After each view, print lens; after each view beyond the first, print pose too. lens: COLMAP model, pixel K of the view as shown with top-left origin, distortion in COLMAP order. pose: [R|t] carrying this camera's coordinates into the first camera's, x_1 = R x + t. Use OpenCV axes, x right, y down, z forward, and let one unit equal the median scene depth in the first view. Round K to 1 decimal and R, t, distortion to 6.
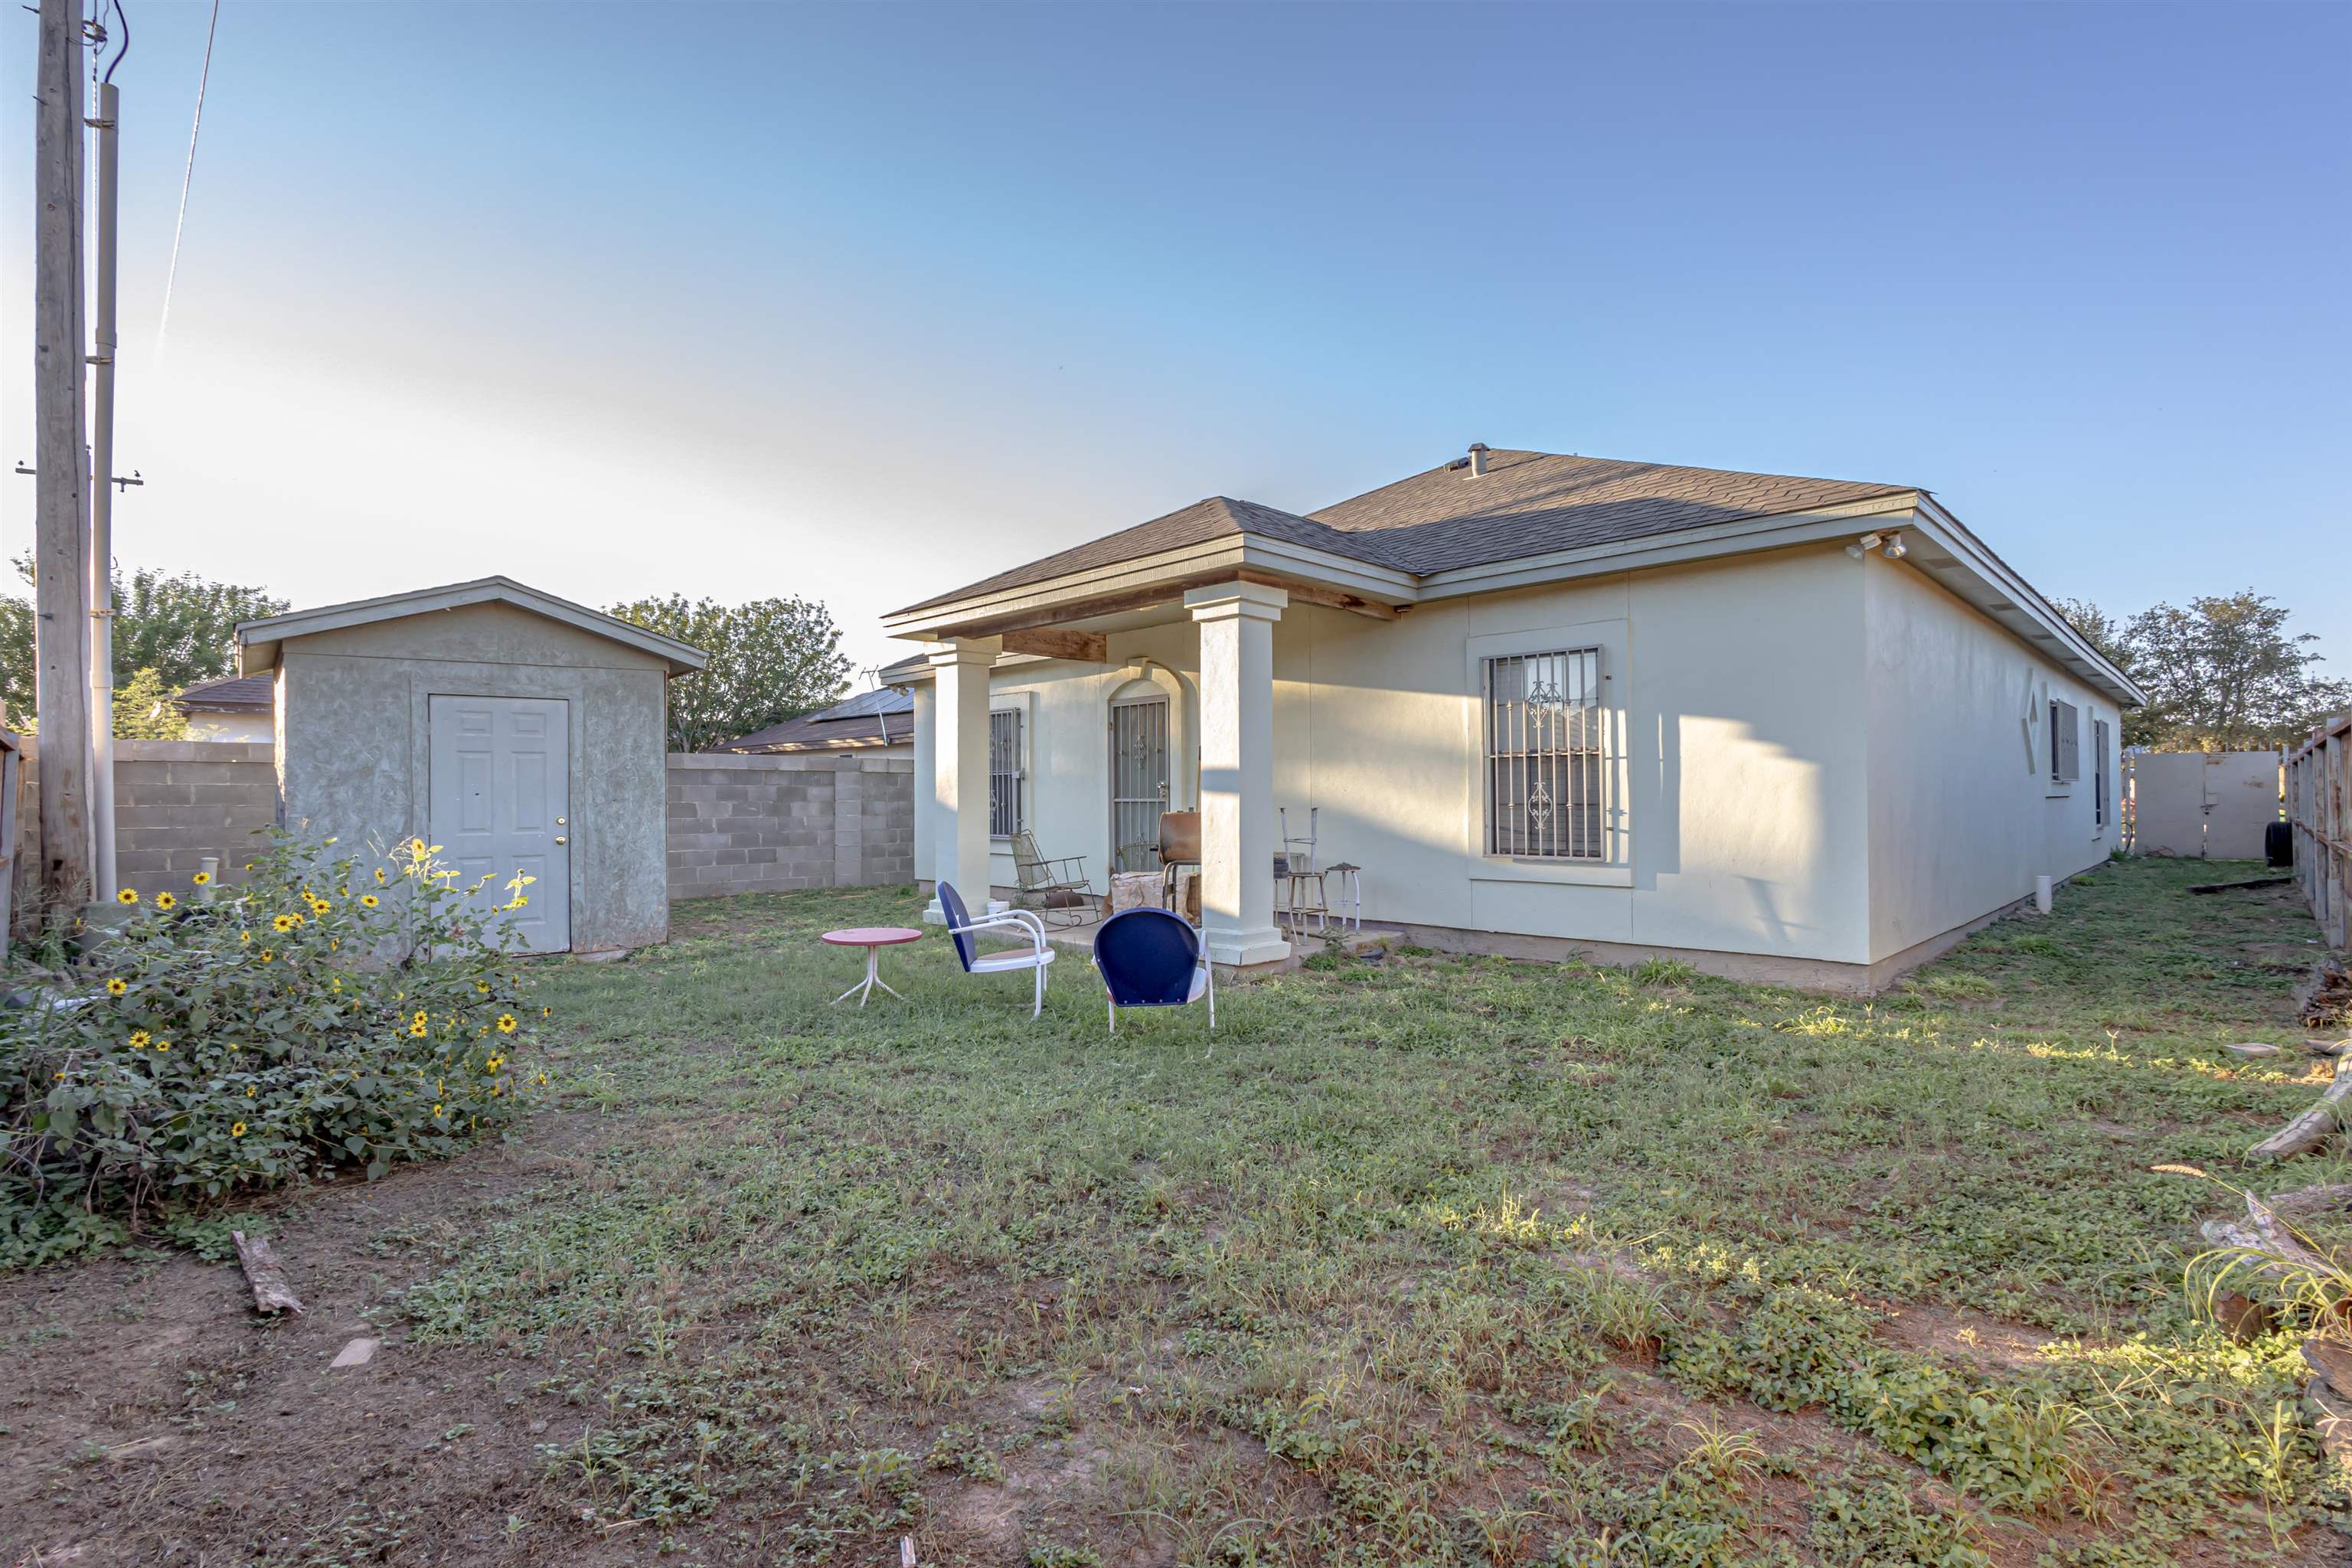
lens RADIAL K [[1083.2, 0, 1179.6], [0, 1083.2, 782.6], [0, 0, 1]] dist [0.009008, 0.000397]
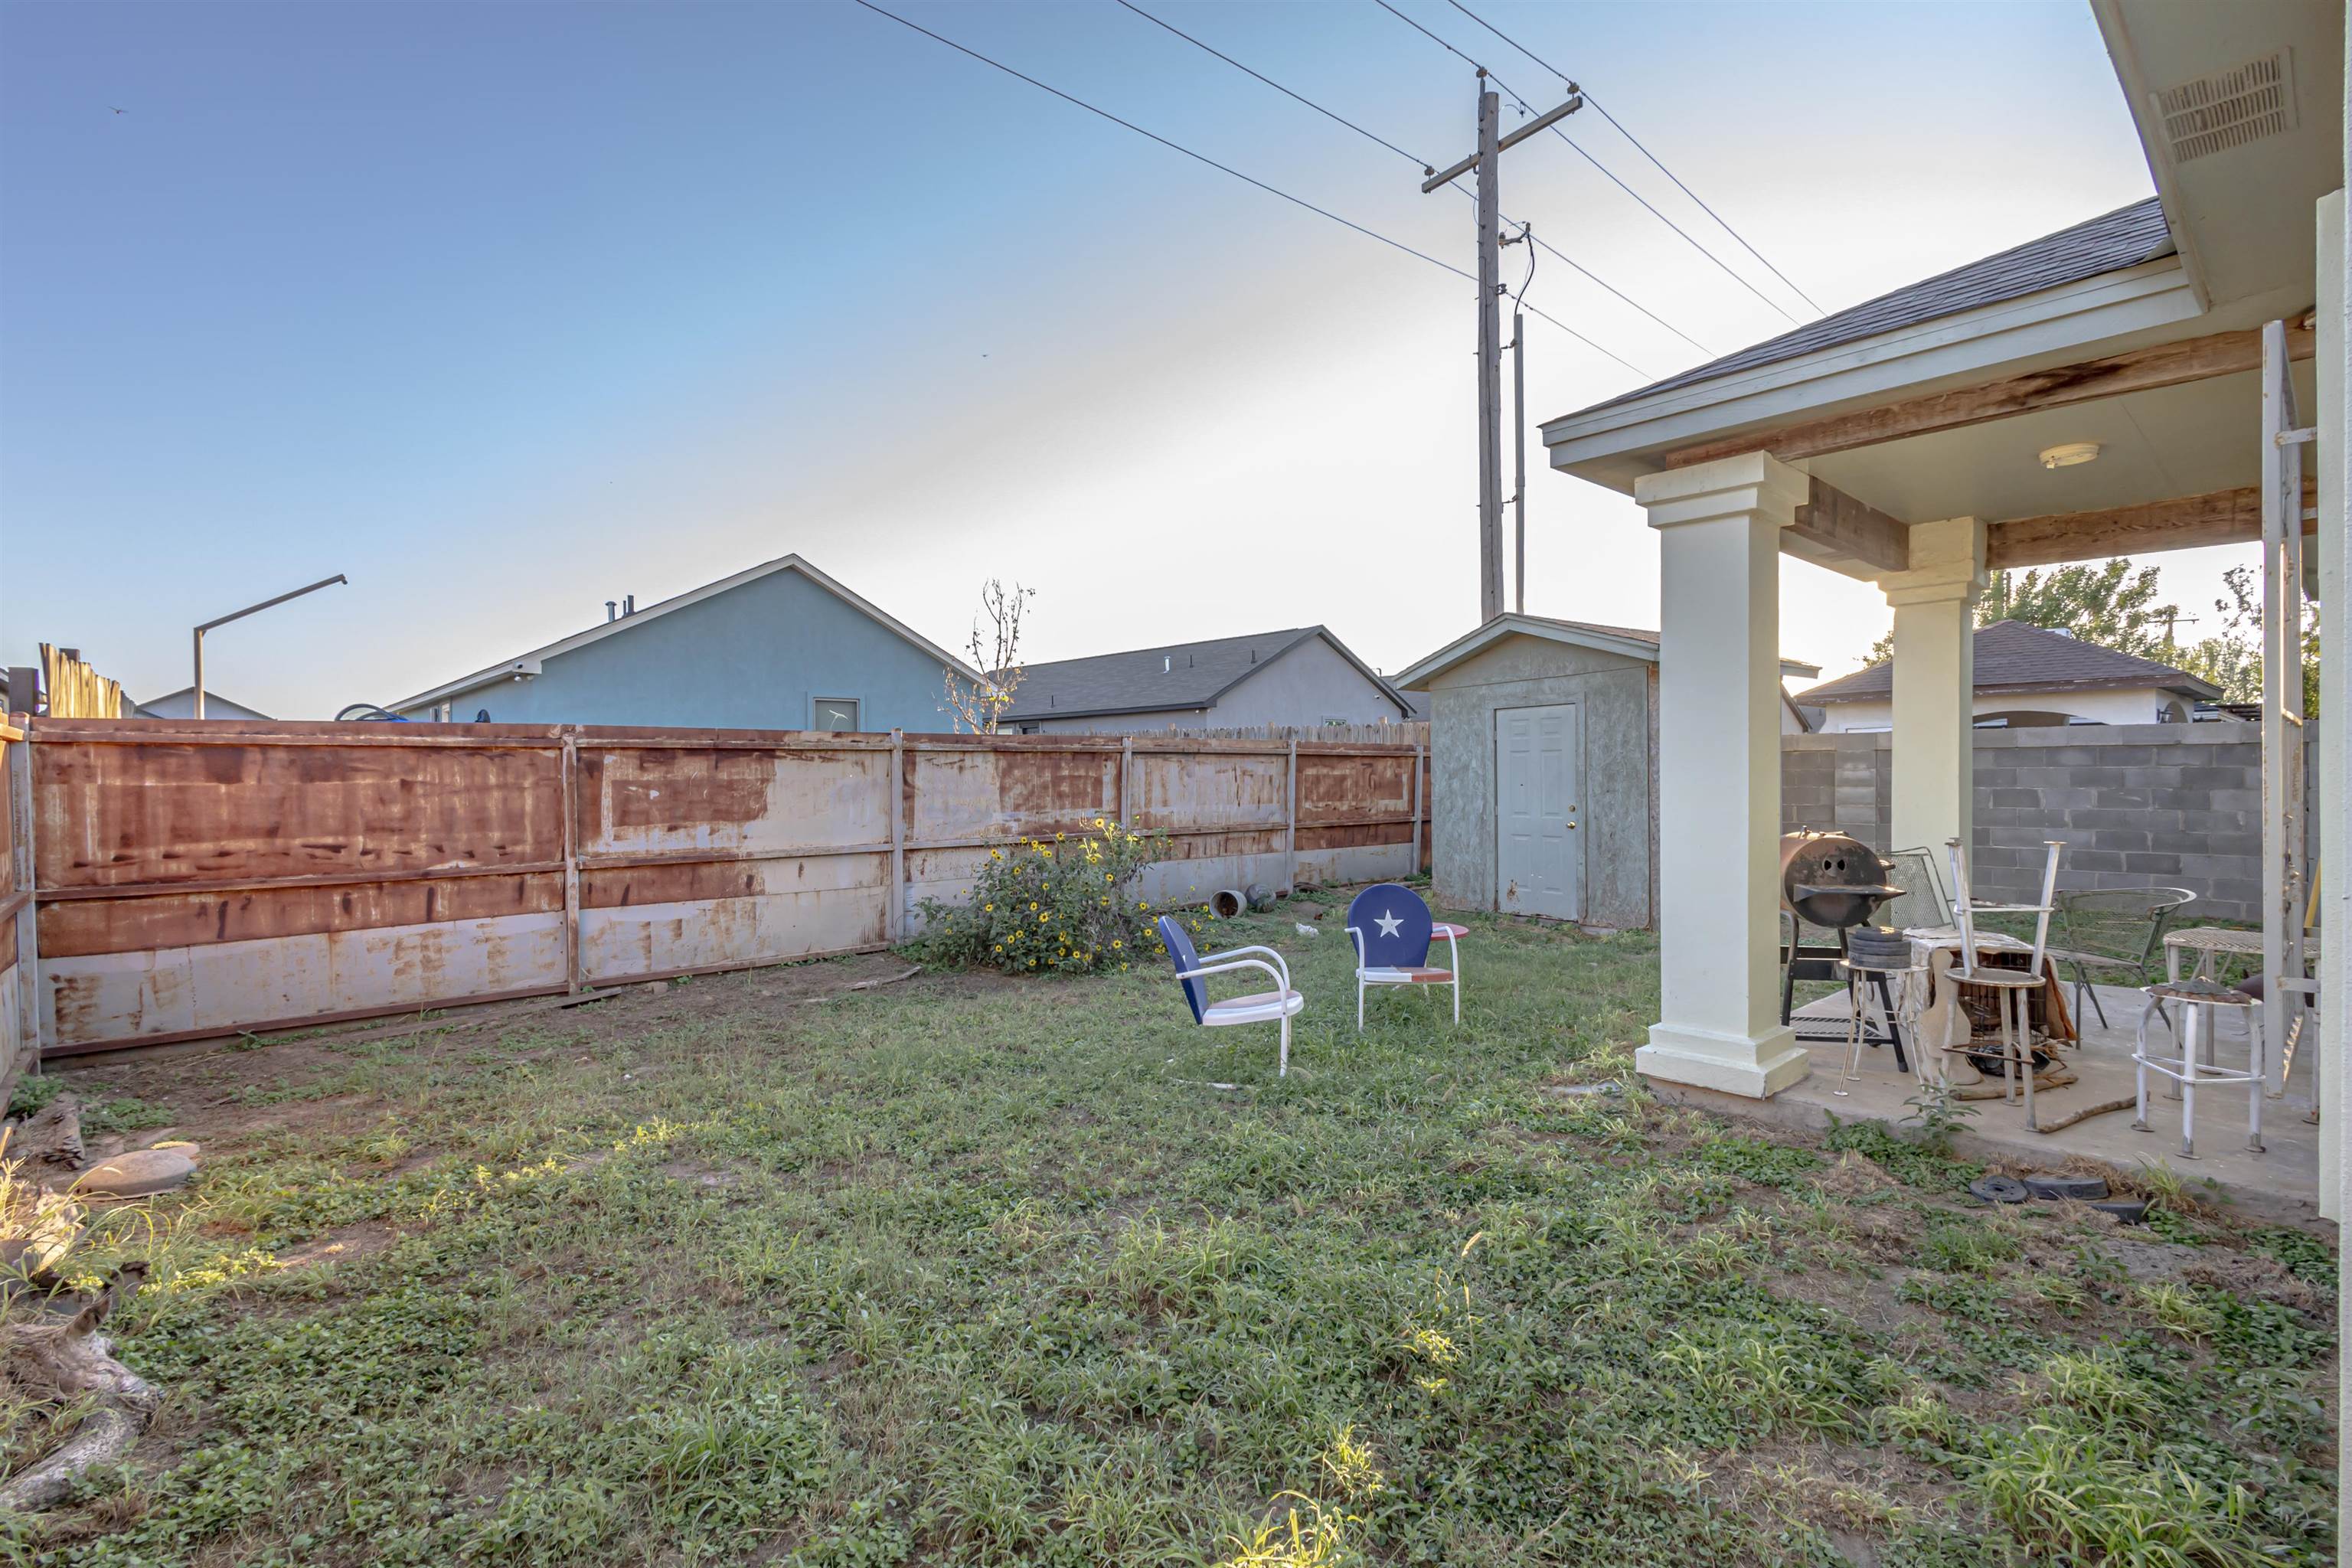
lens RADIAL K [[1083.2, 0, 1179.6], [0, 1083.2, 782.6], [0, 0, 1]] dist [0.009008, 0.000397]
pose [[-0.051621, 0.013799, -0.998571, 0.591055], [0.022282, 0.999672, 0.012662, -0.015754], [0.998418, -0.021596, -0.051912, 0.621940]]
